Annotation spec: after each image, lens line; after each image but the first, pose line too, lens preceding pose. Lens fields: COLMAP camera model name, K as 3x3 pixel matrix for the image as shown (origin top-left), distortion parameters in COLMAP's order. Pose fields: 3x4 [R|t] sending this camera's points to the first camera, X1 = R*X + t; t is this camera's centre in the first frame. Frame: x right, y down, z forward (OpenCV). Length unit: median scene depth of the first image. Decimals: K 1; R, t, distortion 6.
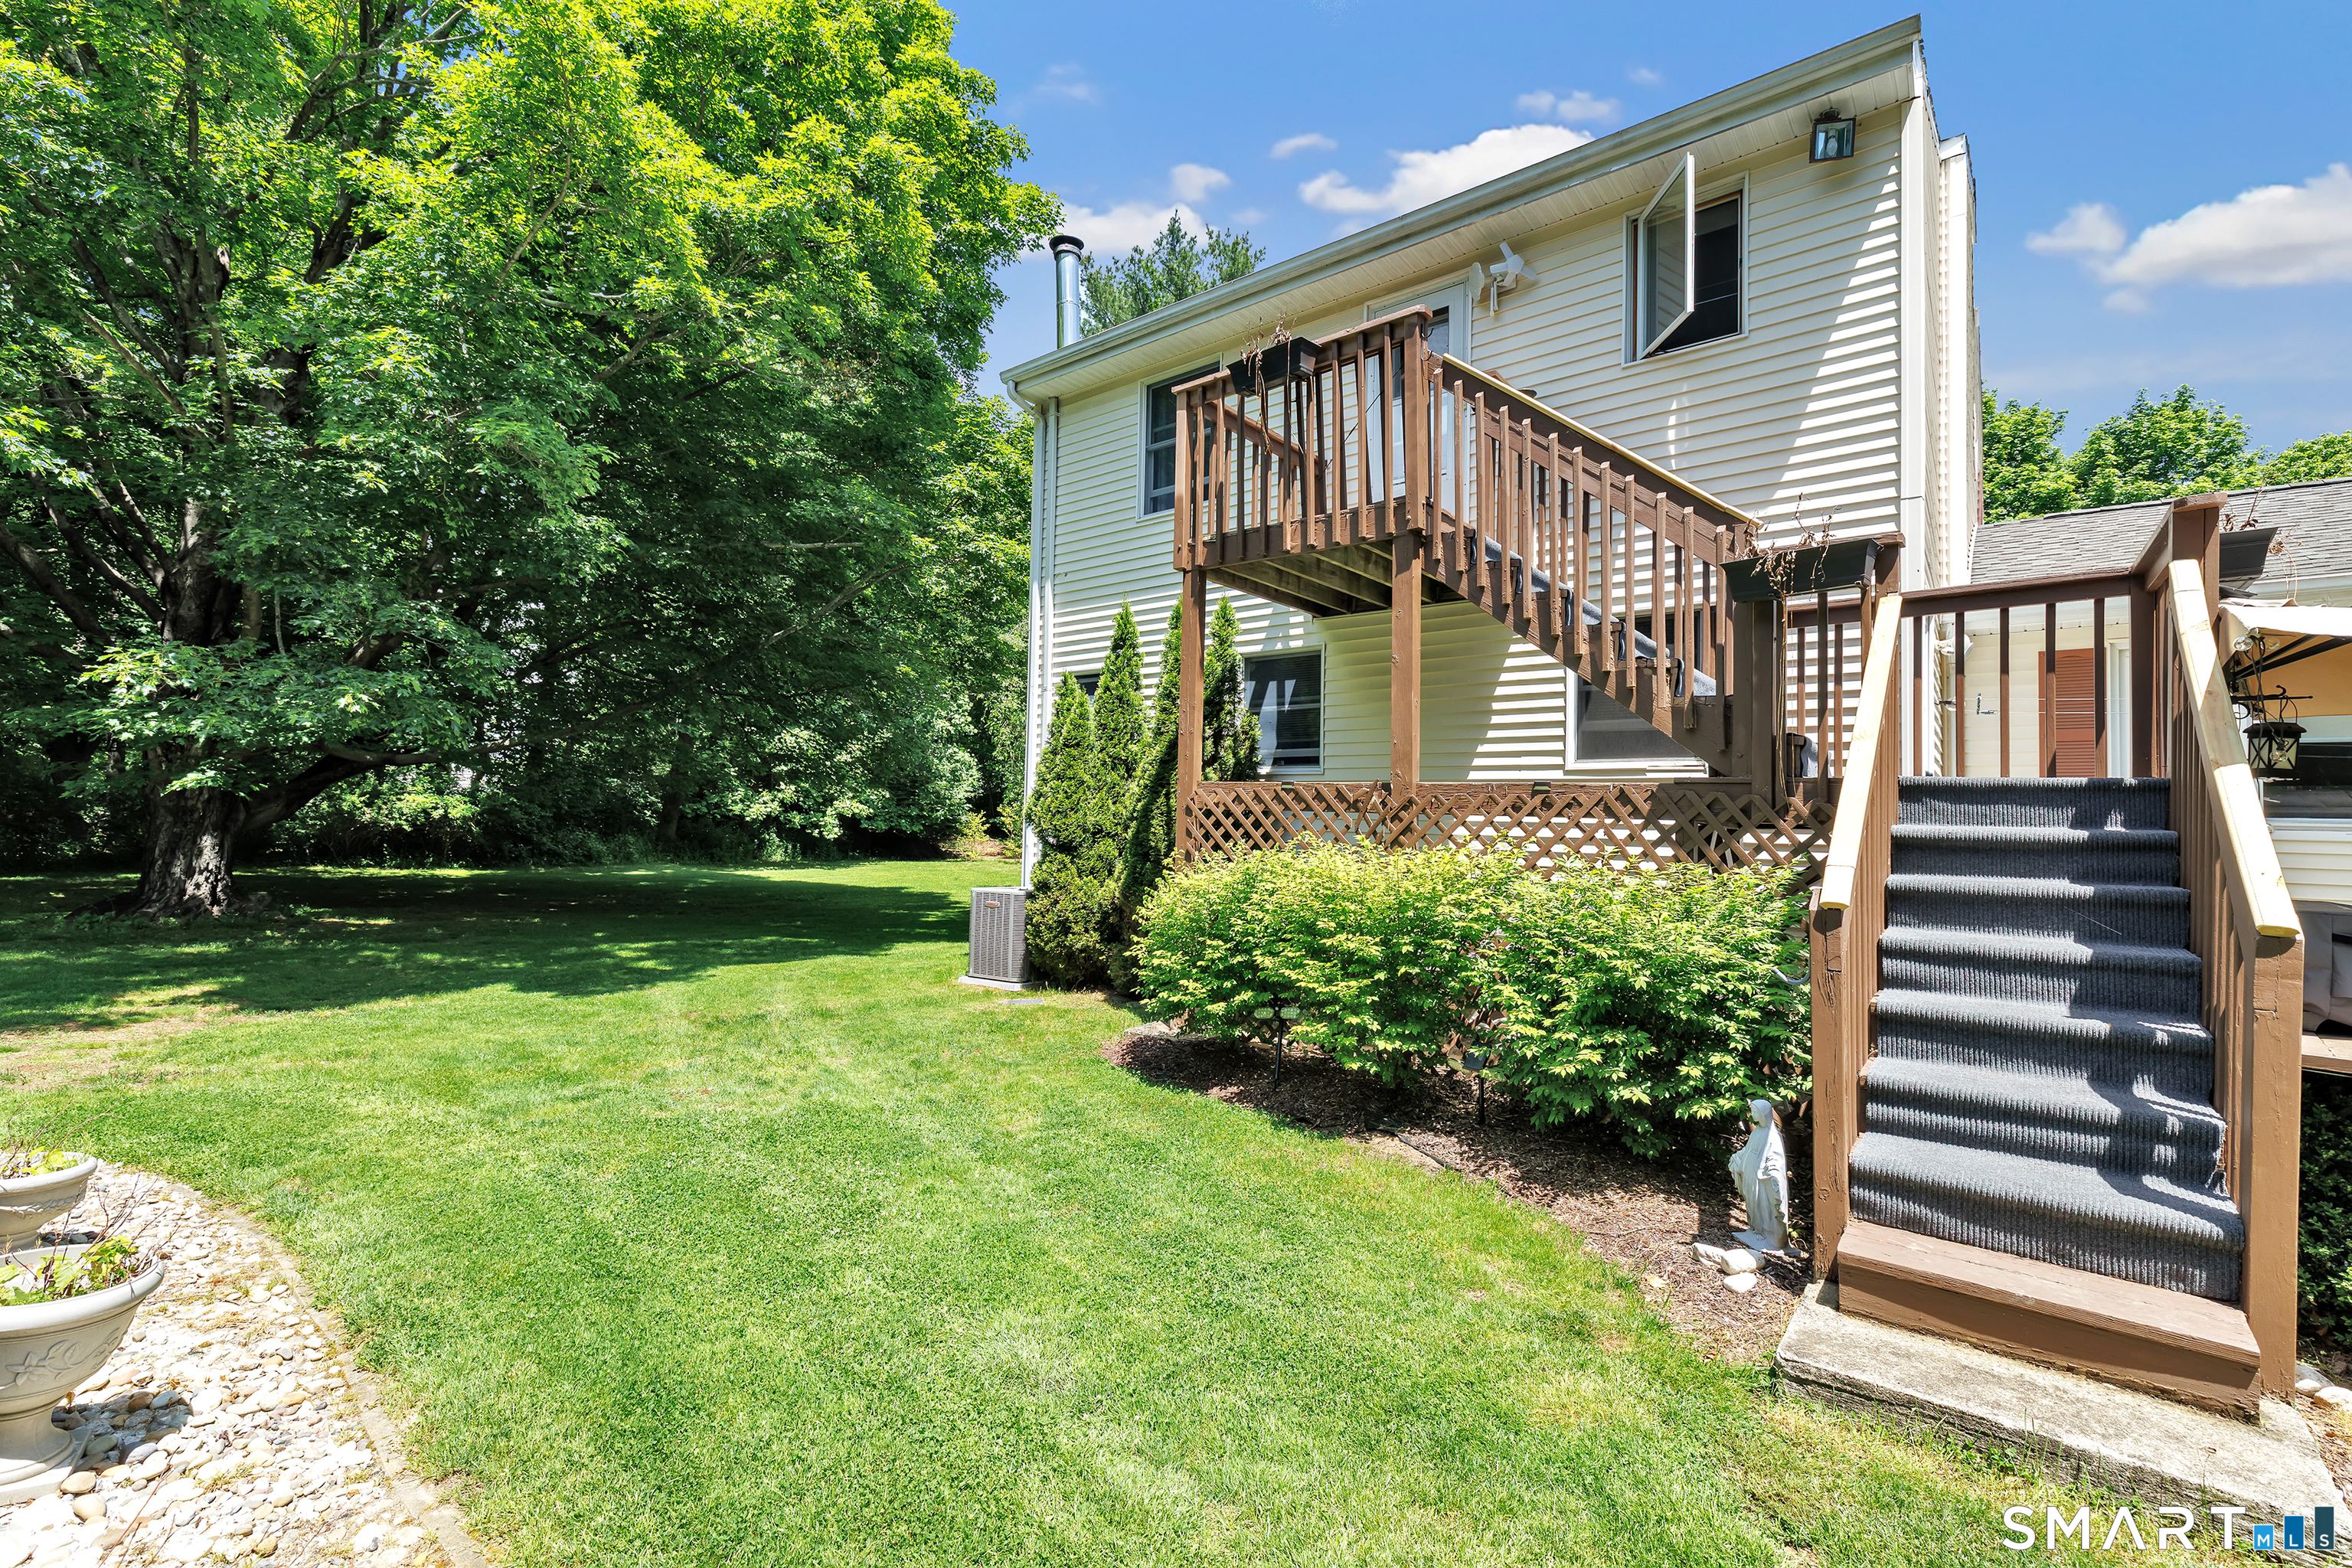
lens RADIAL K [[1005.1, 0, 1176.0], [0, 1005.1, 784.0], [0, 0, 1]] dist [0.000260, 0.000073]
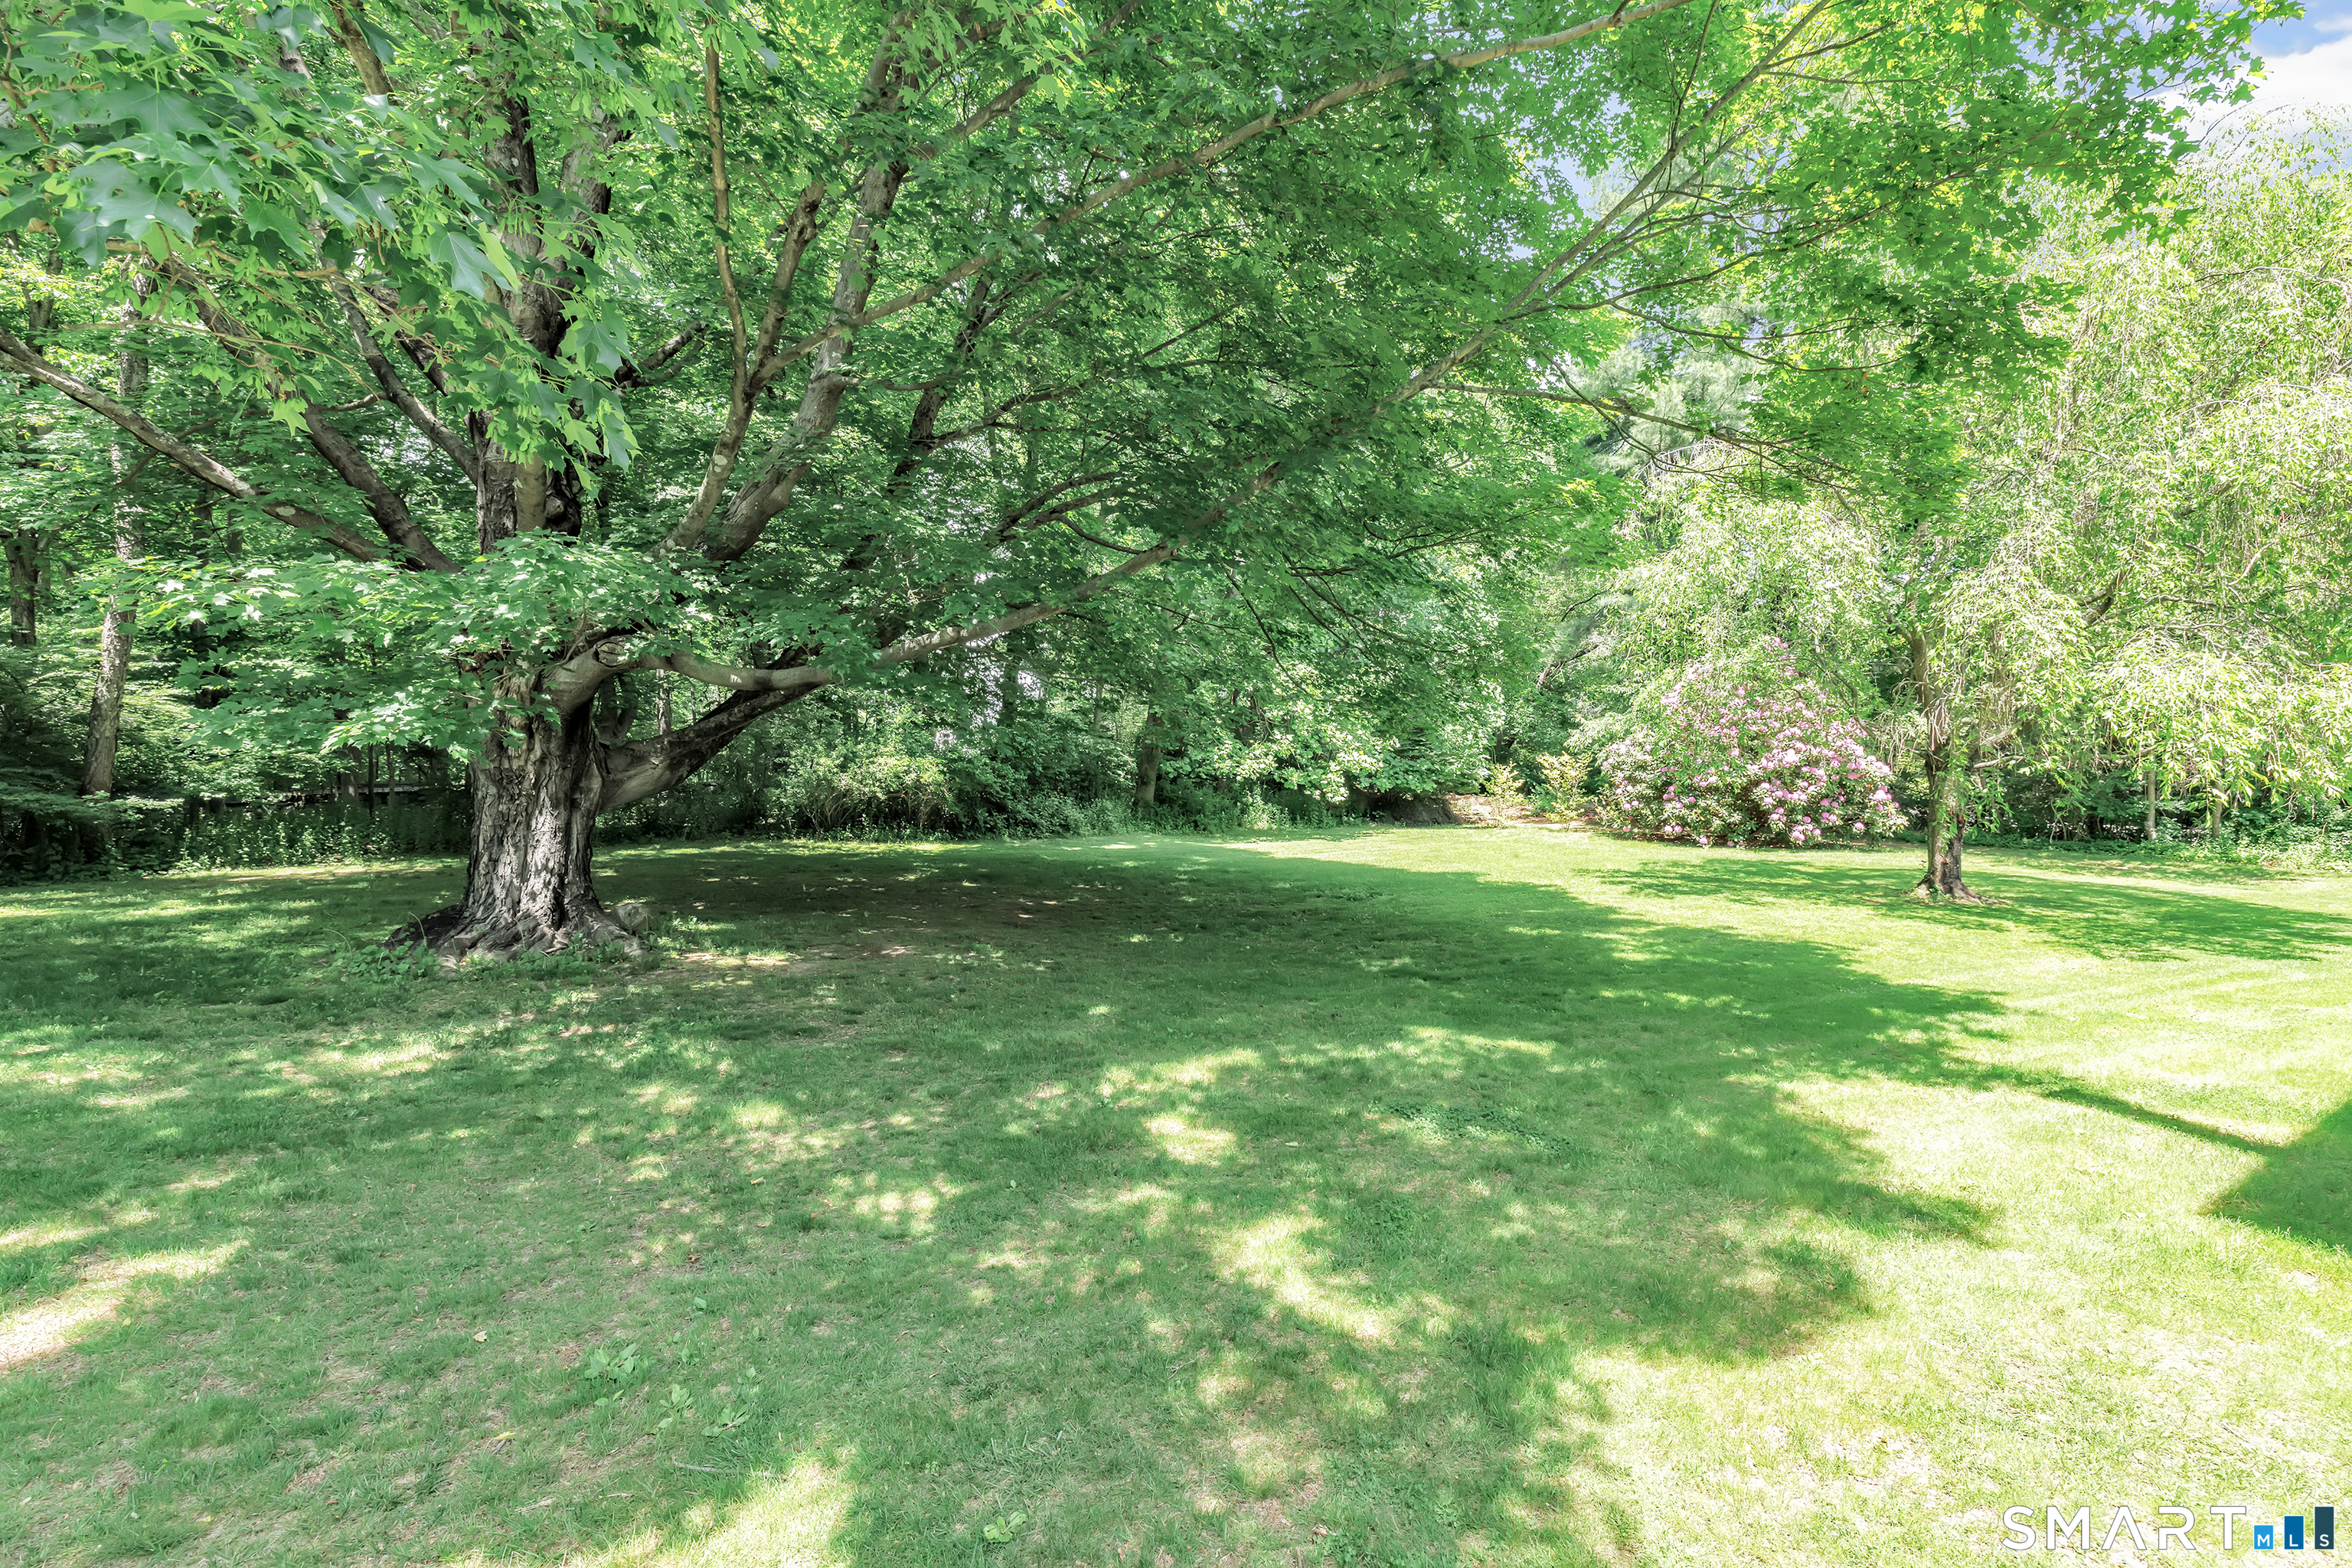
lens RADIAL K [[1036.3, 0, 1162.2], [0, 1036.3, 758.2], [0, 0, 1]] dist [-0.000514, -0.000019]
pose [[0.907632, -0.027464, -0.418868, -0.136920], [0.034638, 0.999354, 0.009531, 0.009137], [0.418336, -0.023159, 0.907997, 0.232313]]
